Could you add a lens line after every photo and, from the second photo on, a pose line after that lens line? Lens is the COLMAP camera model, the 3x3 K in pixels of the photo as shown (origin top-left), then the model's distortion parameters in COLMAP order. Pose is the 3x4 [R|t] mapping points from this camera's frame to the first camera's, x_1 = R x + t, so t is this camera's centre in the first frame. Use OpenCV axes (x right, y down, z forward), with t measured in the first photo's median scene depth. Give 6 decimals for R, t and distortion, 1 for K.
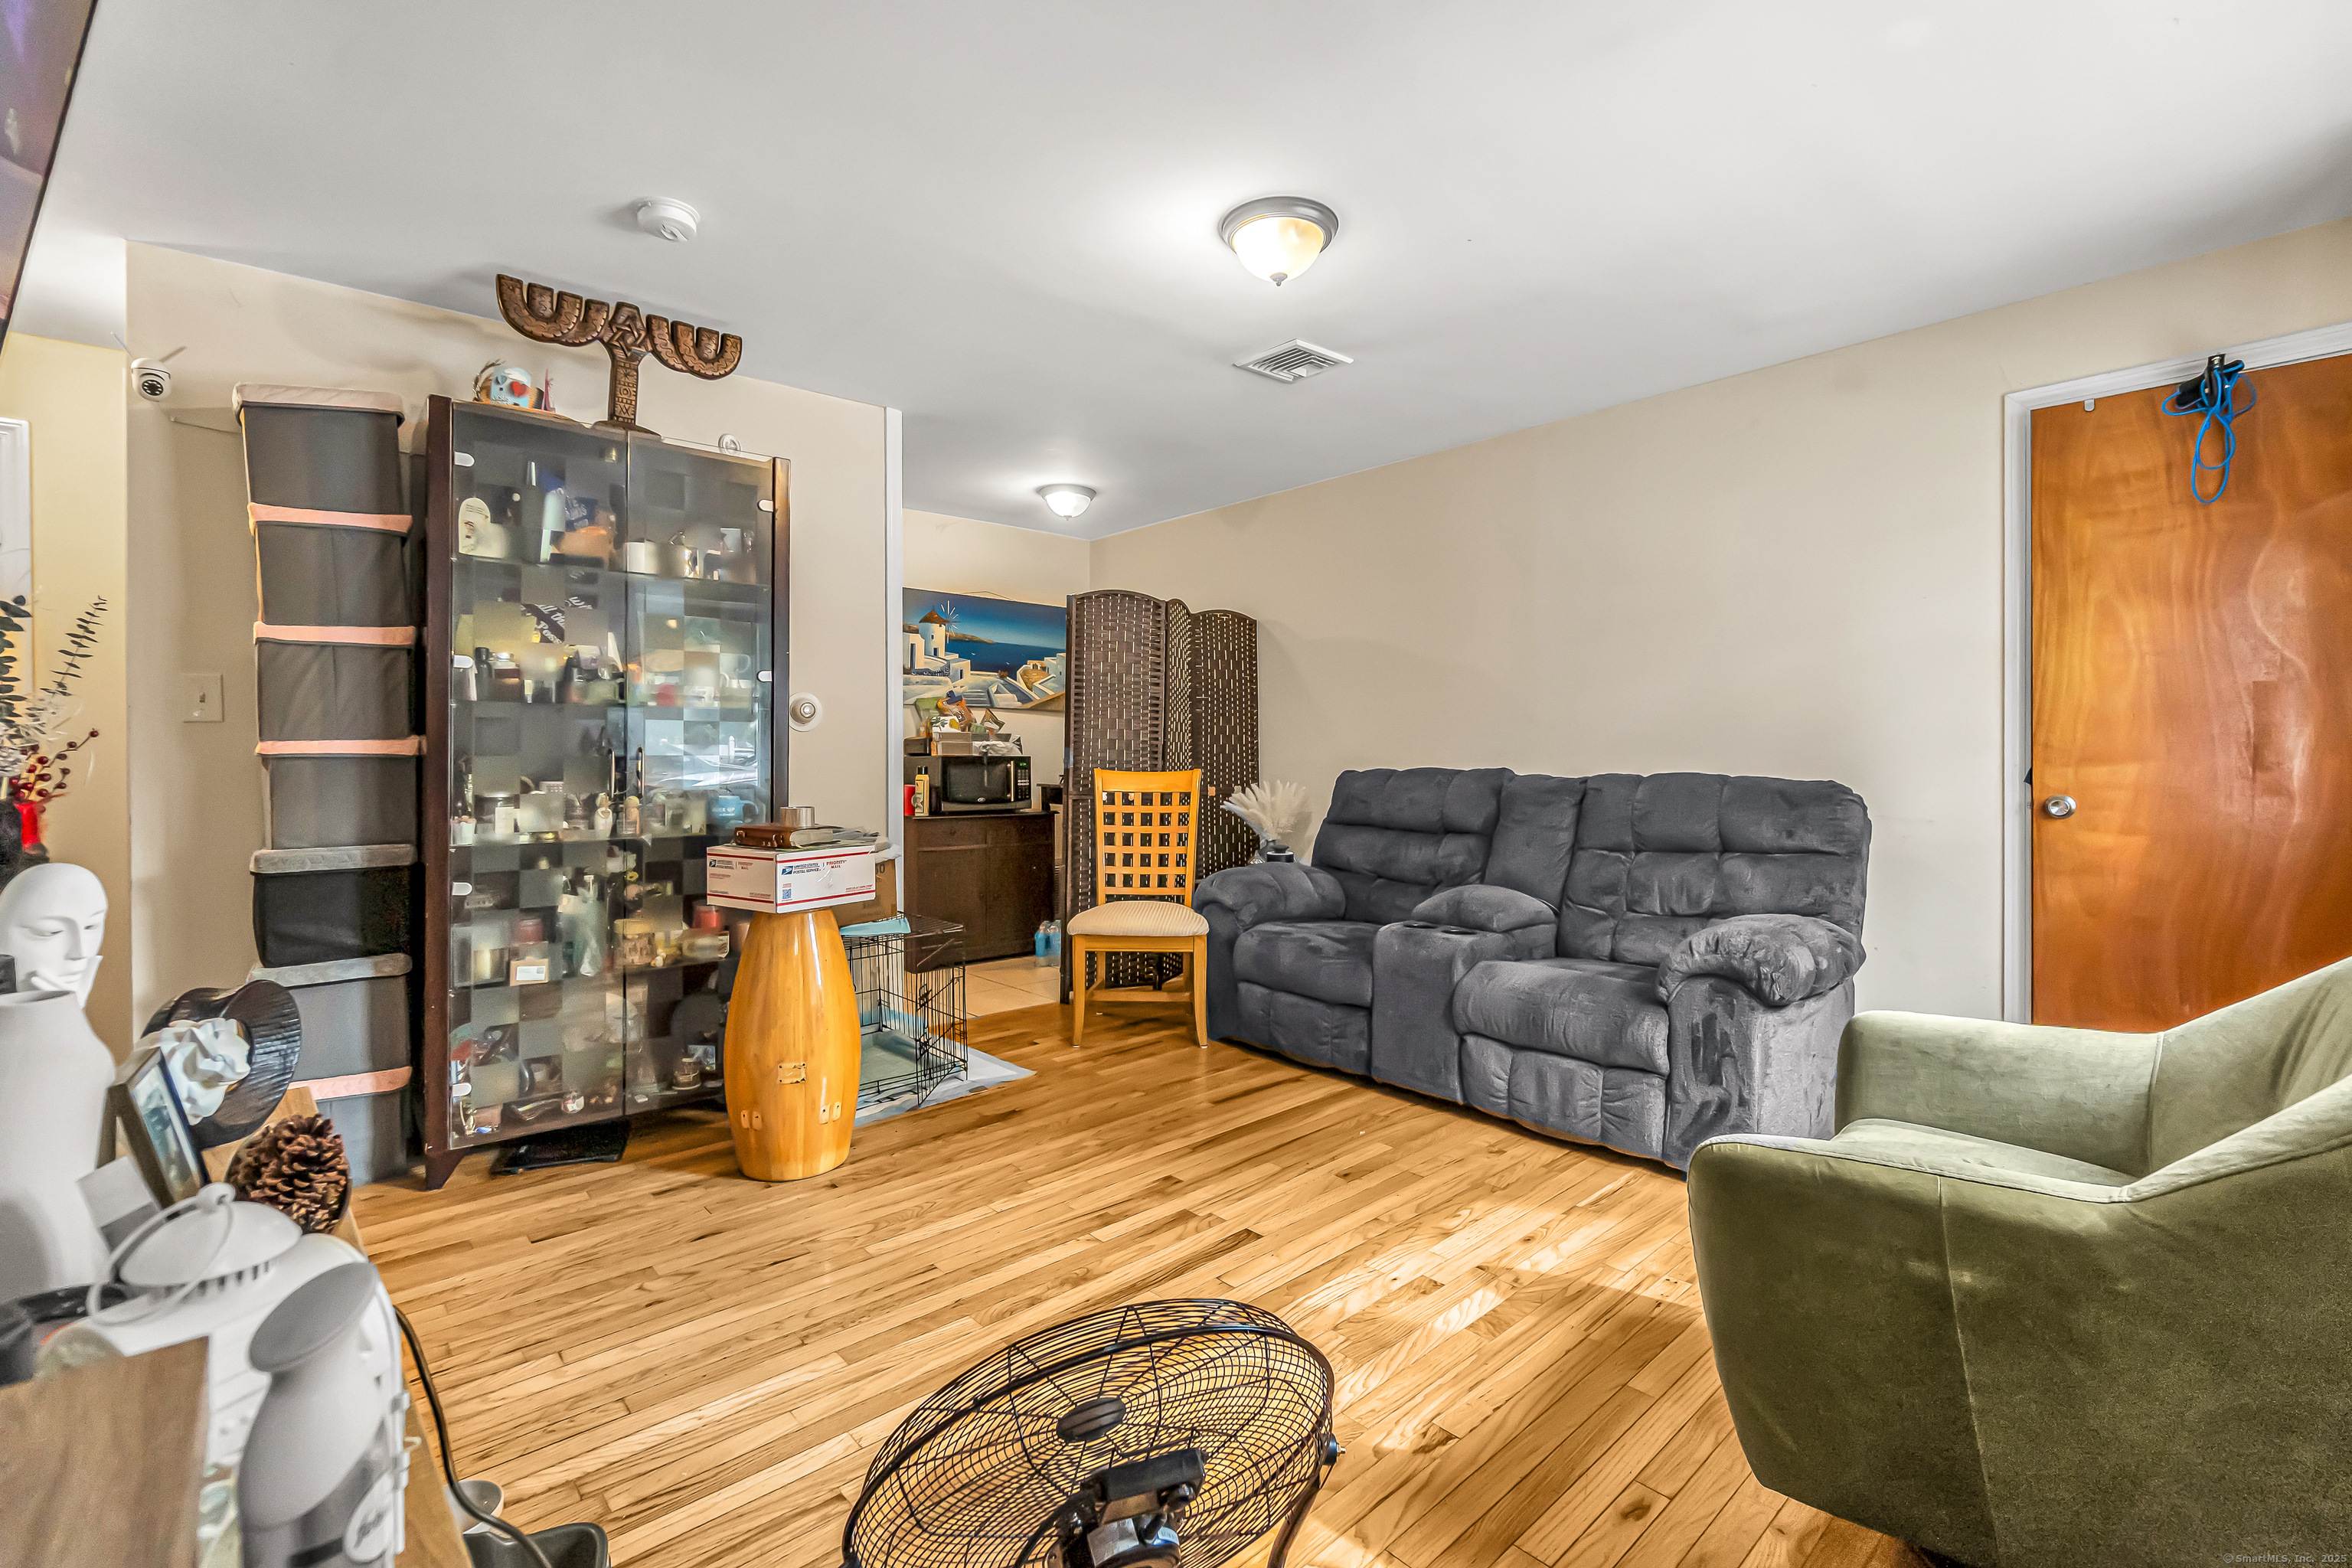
lens RADIAL K [[1029.4, 0, 1163.9], [0, 1029.4, 781.7], [0, 0, 1]] dist [-0.004861, -0.000392]
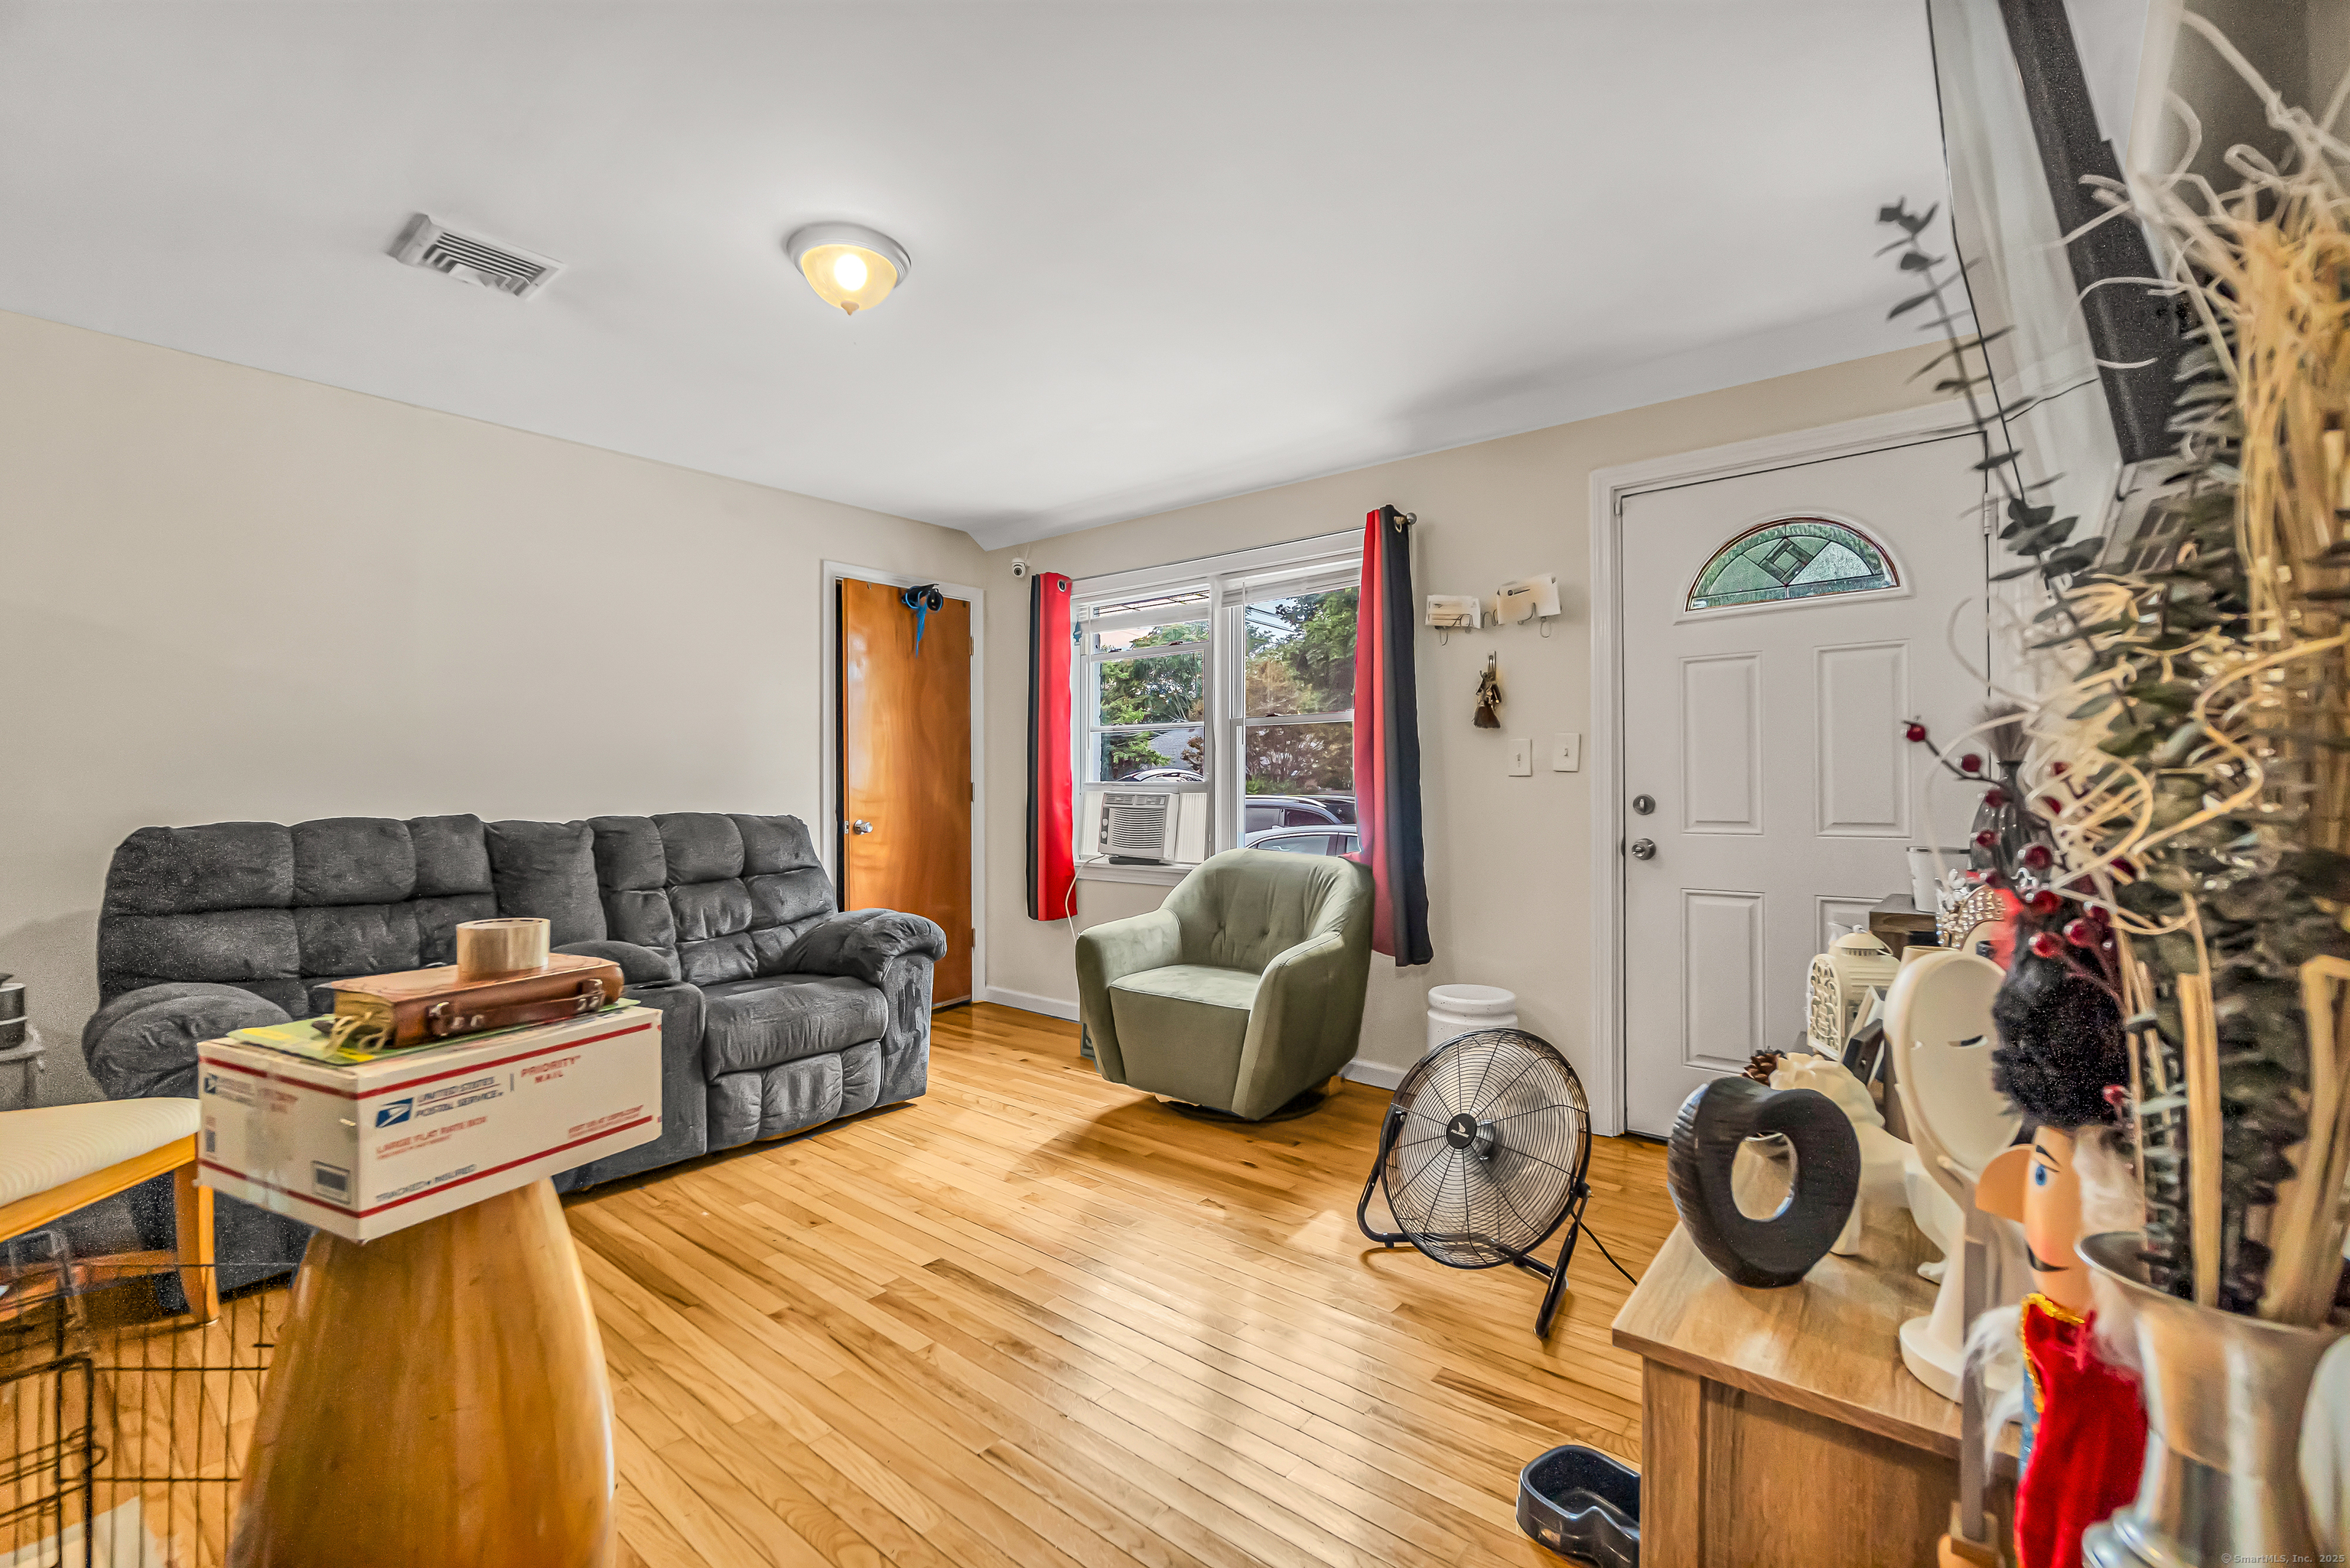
lens RADIAL K [[1028.5, 0, 1160.6], [0, 1028.5, 779.7], [0, 0, 1]] dist [-0.004861, -0.000392]
pose [[-0.142934, 0.004203, 0.989723, -0.875436], [0.031943, 0.999490, 0.000369, -0.036607], [-0.989217, 0.031667, -0.142996, 0.814840]]
